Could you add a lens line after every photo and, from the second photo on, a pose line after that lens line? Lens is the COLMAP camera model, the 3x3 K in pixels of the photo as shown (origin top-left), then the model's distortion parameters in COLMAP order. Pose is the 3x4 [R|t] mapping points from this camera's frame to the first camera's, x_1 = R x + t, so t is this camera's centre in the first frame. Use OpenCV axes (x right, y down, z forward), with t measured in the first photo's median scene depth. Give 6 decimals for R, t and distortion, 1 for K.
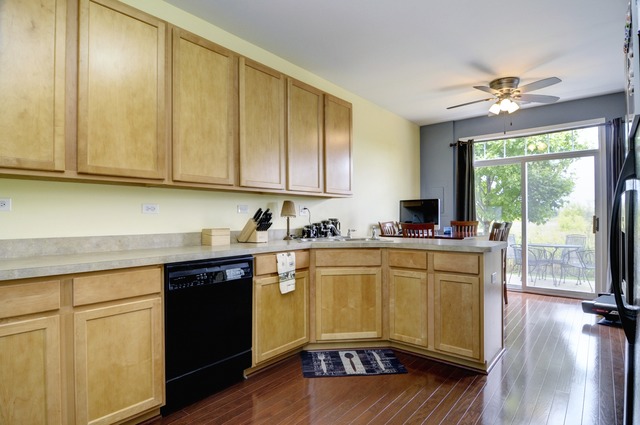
lens RADIAL K [[350.8, 0, 320.0], [0, 350.8, 212.5], [0, 0, 1]] dist [-0.003106, -0.000116]
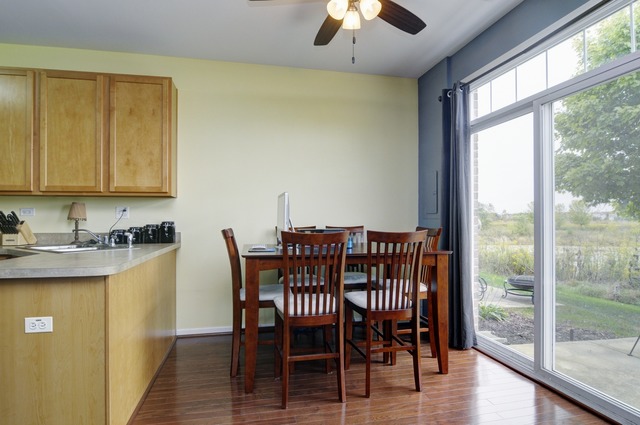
lens RADIAL K [[349.6, 0, 320.0], [0, 349.6, 212.5], [0, 0, 1]] dist [-0.014204, -0.000295]
pose [[0.780697, -0.007240, -0.624868, 0.850978], [0.007384, 0.999970, -0.002361, -0.000244], [0.624867, -0.002771, 0.780727, 0.596231]]
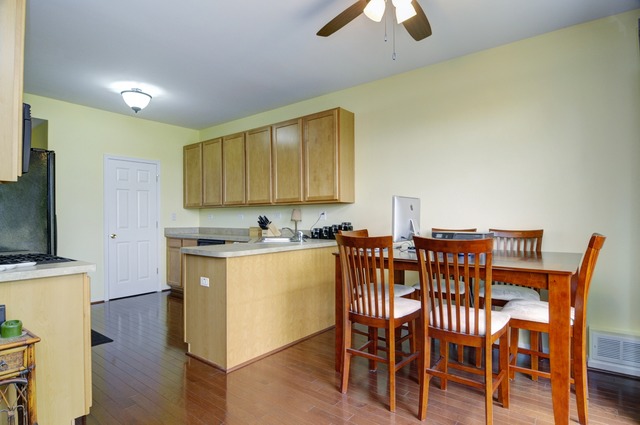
lens RADIAL K [[350.8, 0, 320.0], [0, 350.8, 212.5], [0, 0, 1]] dist [-0.003106, -0.000116]
pose [[0.013718, -0.005769, -0.999889, 1.088975], [0.021346, 0.999757, -0.005475, -0.008894], [0.999678, -0.021269, 0.013838, 0.931933]]
